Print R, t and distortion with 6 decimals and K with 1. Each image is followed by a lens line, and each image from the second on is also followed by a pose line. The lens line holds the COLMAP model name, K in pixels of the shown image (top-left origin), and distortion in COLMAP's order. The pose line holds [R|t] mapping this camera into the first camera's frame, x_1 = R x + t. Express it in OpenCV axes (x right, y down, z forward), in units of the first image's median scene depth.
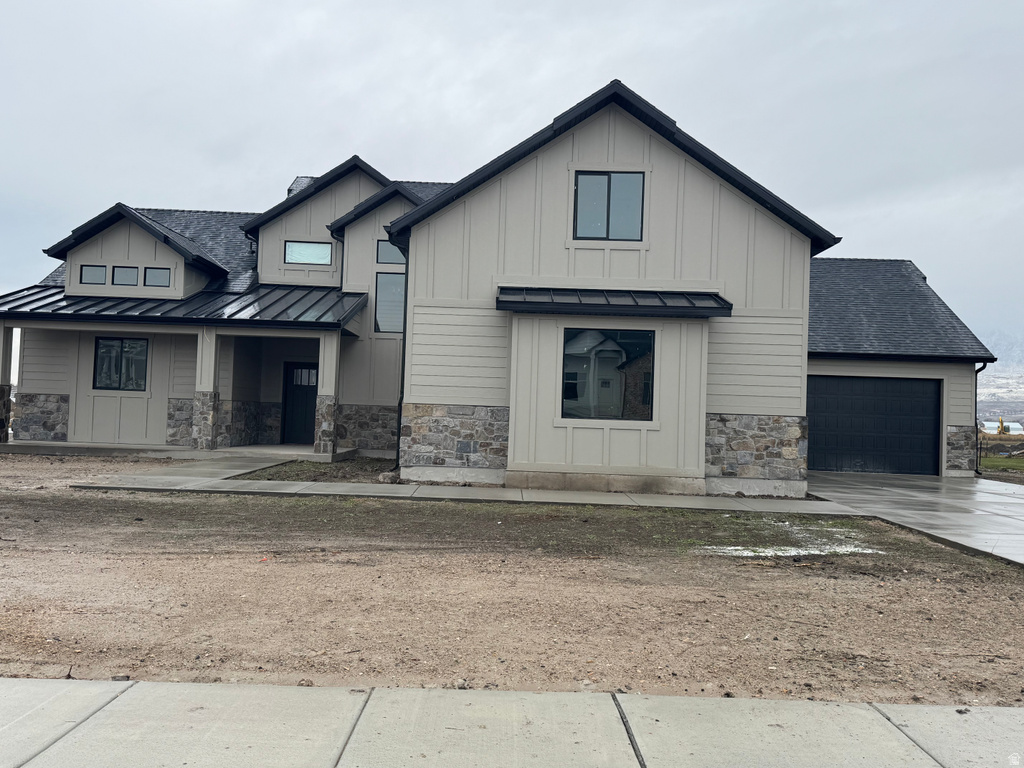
lens RADIAL K [[869.0, 0, 510.4], [0, 869.0, 384.3], [0, 0, 1]] dist [0.108656, -0.010551]
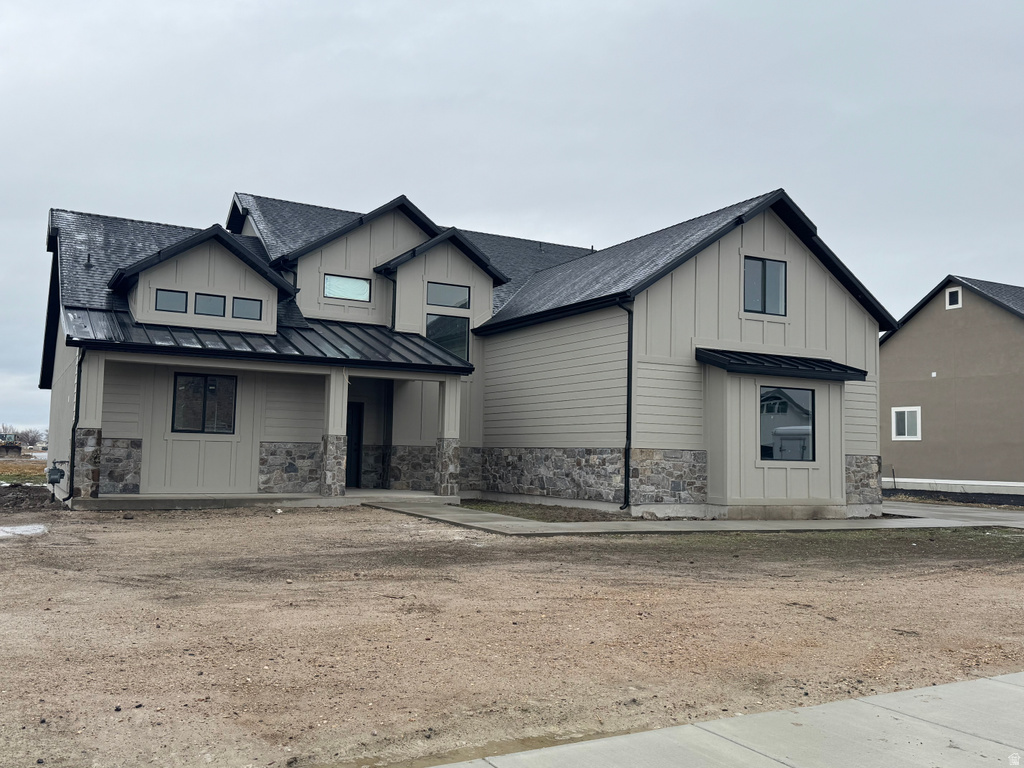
lens RADIAL K [[902.9, 0, 512.2], [0, 902.9, 382.7], [0, 0, 1]] dist [0.120892, 0.000774]
pose [[0.864821, 0.024703, 0.501472, -0.831210], [-0.010517, 0.999461, -0.031096, -0.024411], [-0.501970, 0.021619, 0.864615, 0.068008]]
